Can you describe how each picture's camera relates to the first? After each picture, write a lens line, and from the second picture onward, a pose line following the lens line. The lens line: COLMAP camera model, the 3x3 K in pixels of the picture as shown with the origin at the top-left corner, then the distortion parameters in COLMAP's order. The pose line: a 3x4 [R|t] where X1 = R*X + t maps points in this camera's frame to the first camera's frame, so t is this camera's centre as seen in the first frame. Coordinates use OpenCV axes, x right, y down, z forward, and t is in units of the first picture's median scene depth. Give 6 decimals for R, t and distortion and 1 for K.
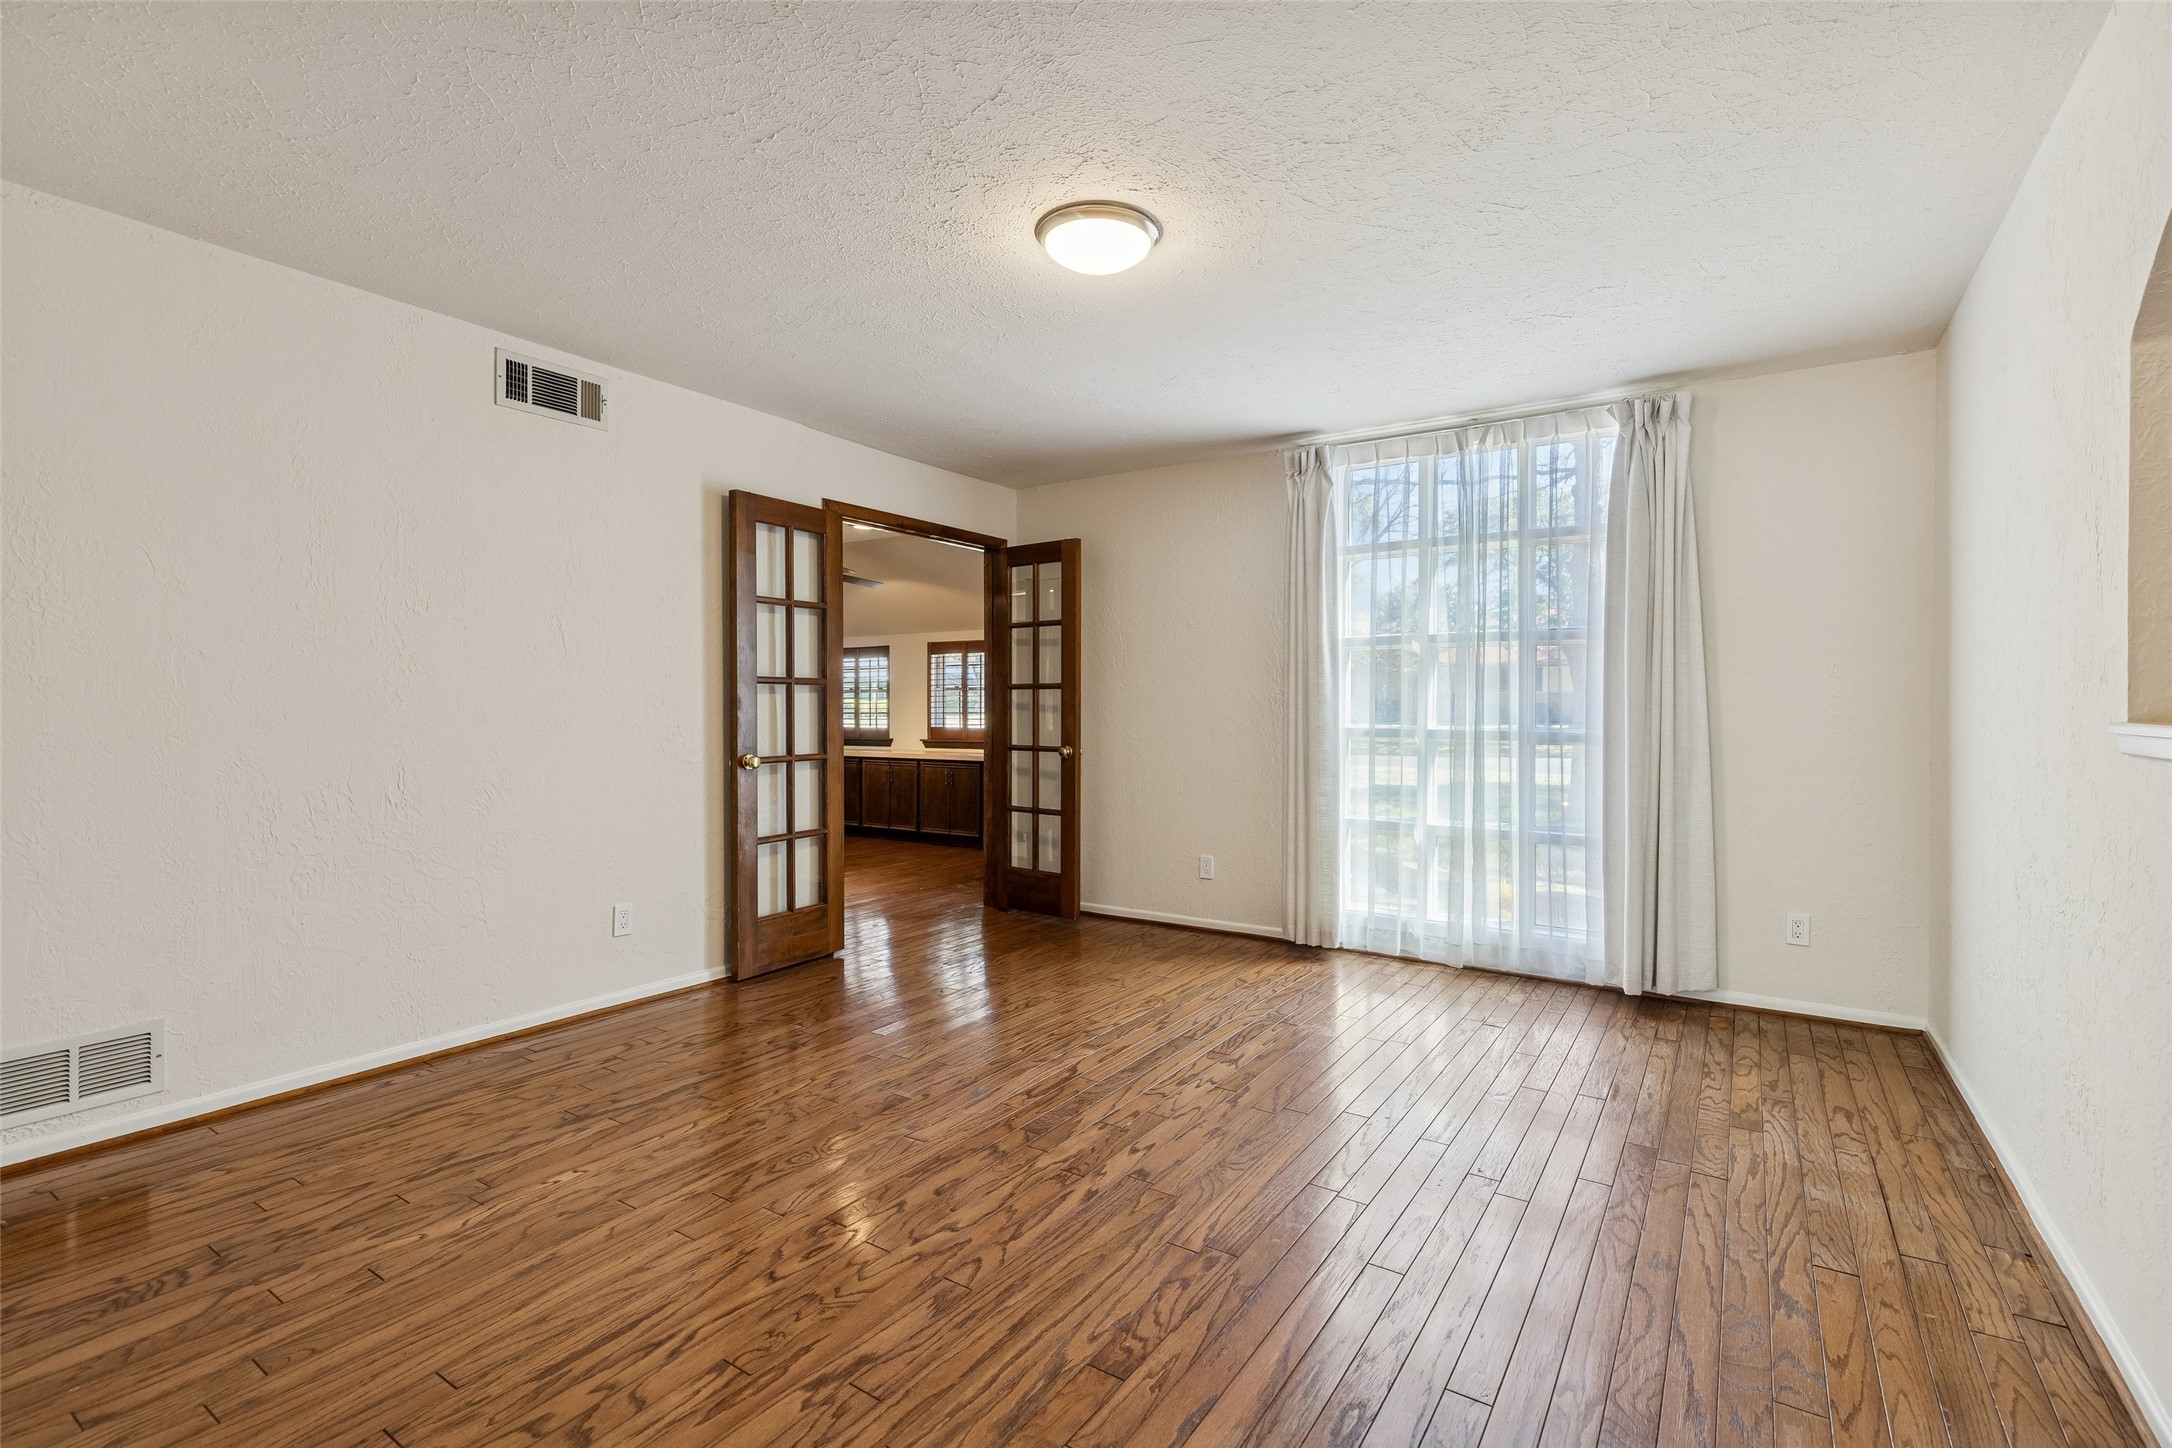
lens RADIAL K [[1004.0, 0, 1090.9], [0, 1004.0, 719.1], [0, 0, 1]] dist [0.003956, 0.000582]
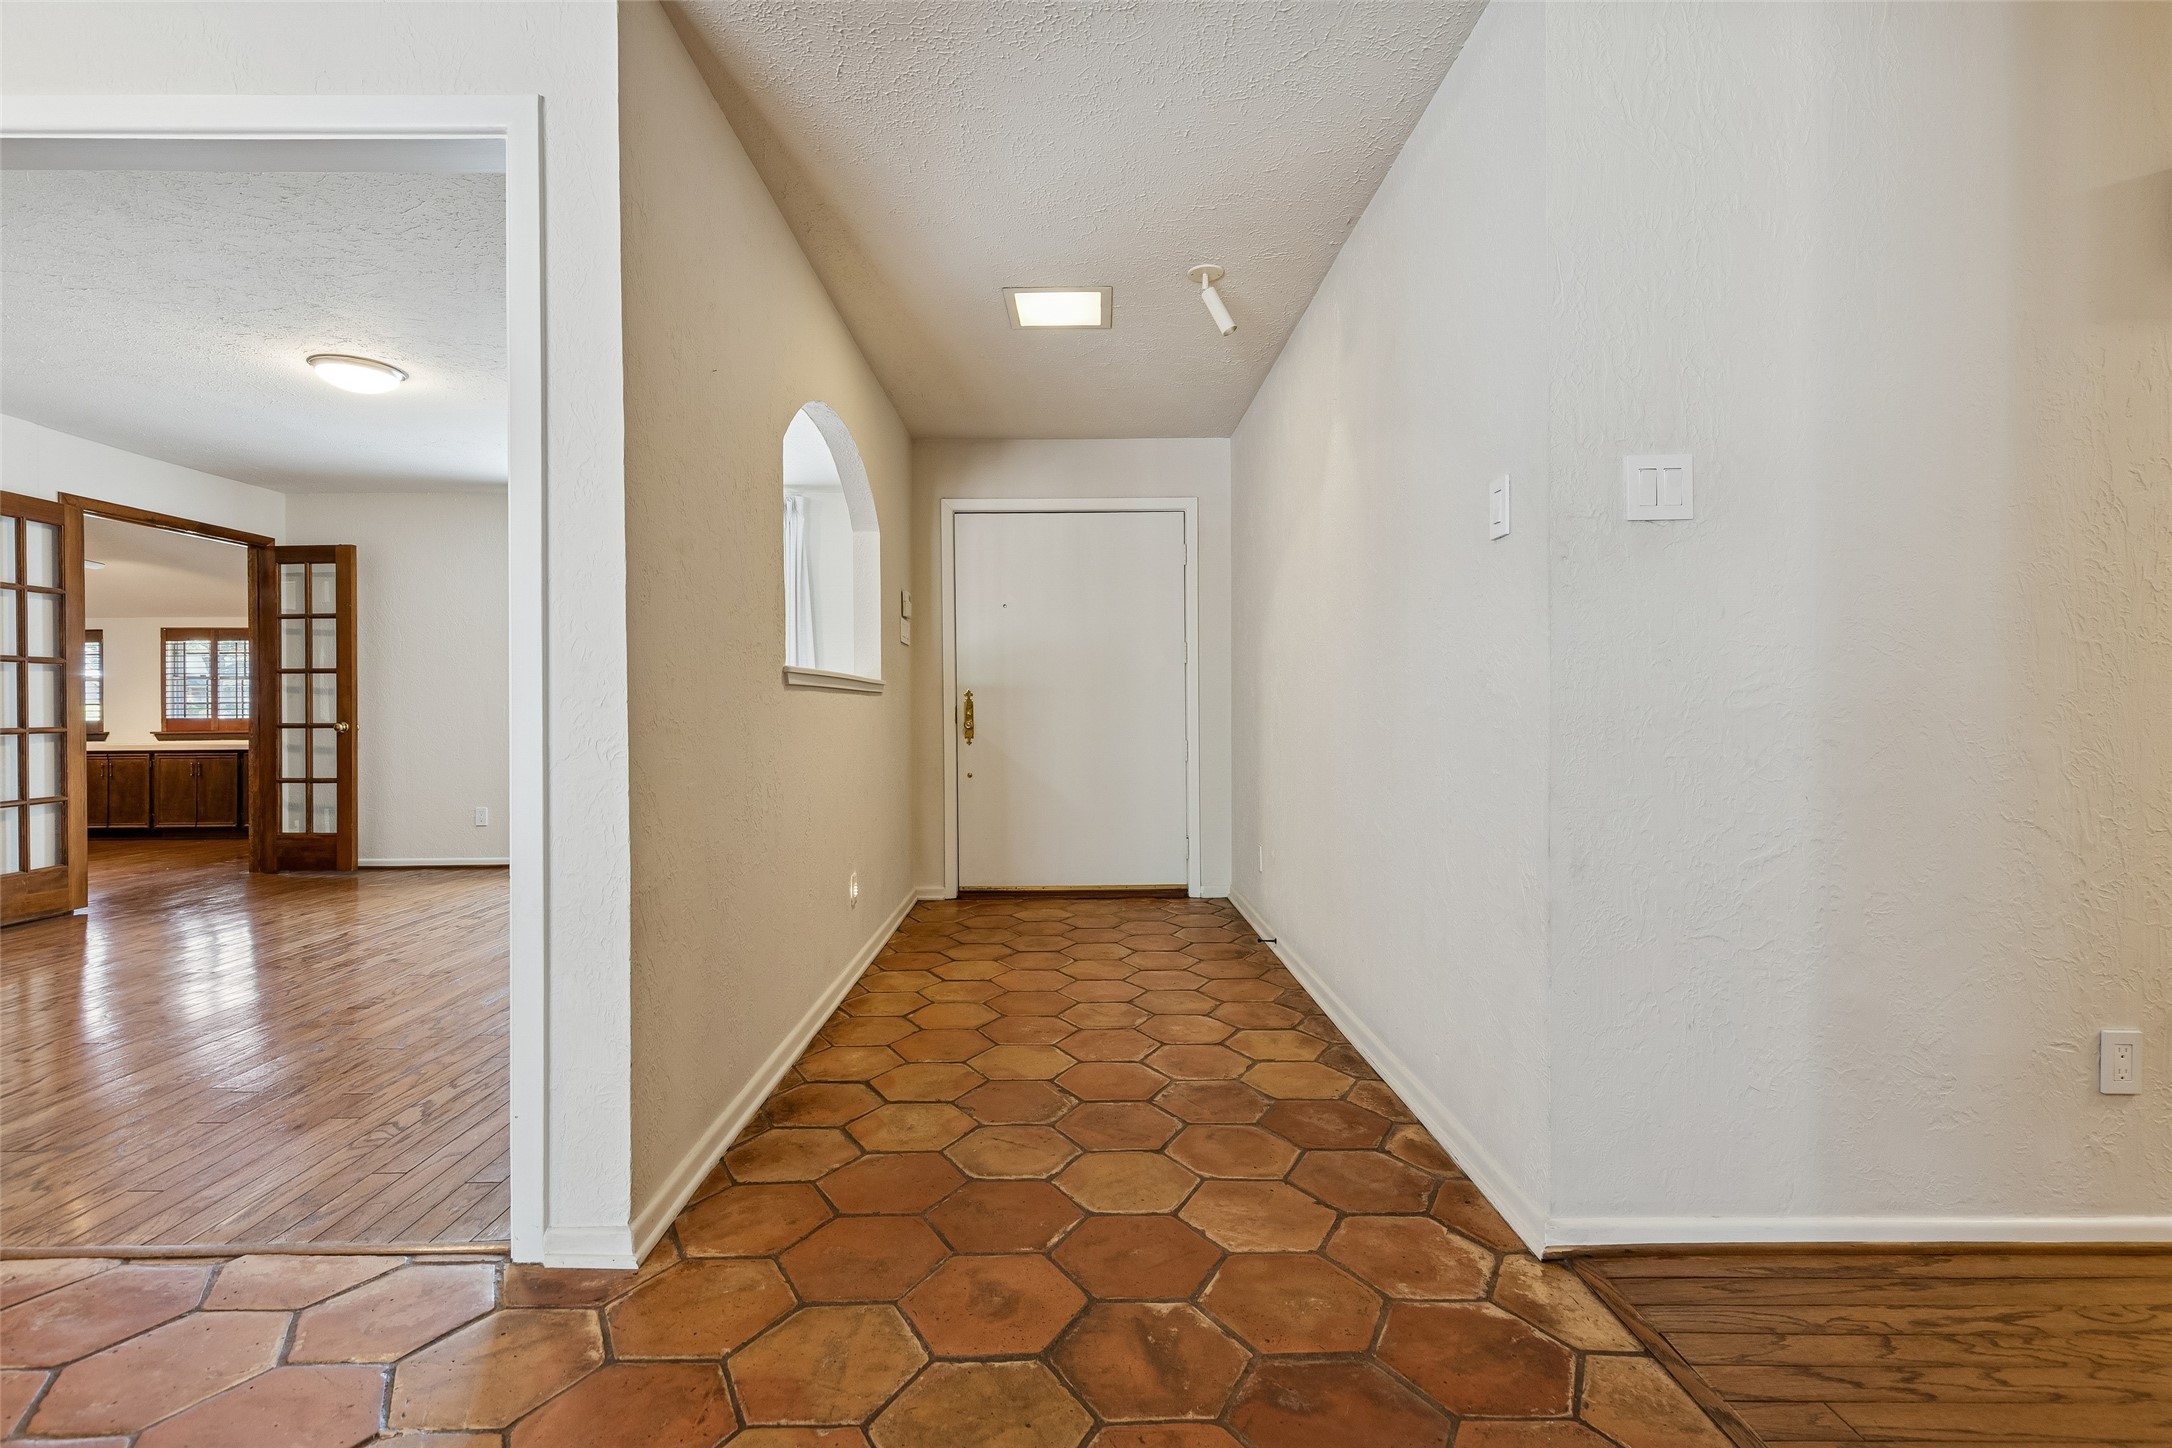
lens RADIAL K [[1004.0, 0, 1077.9], [0, 1004.0, 708.6], [0, 0, 1]] dist [0.003956, 0.000582]
pose [[0.826031, -0.005741, 0.563595, 0.021785], [0.013470, 0.999864, -0.009558, 0.032245], [-0.563463, 0.015487, 0.825996, -0.426023]]
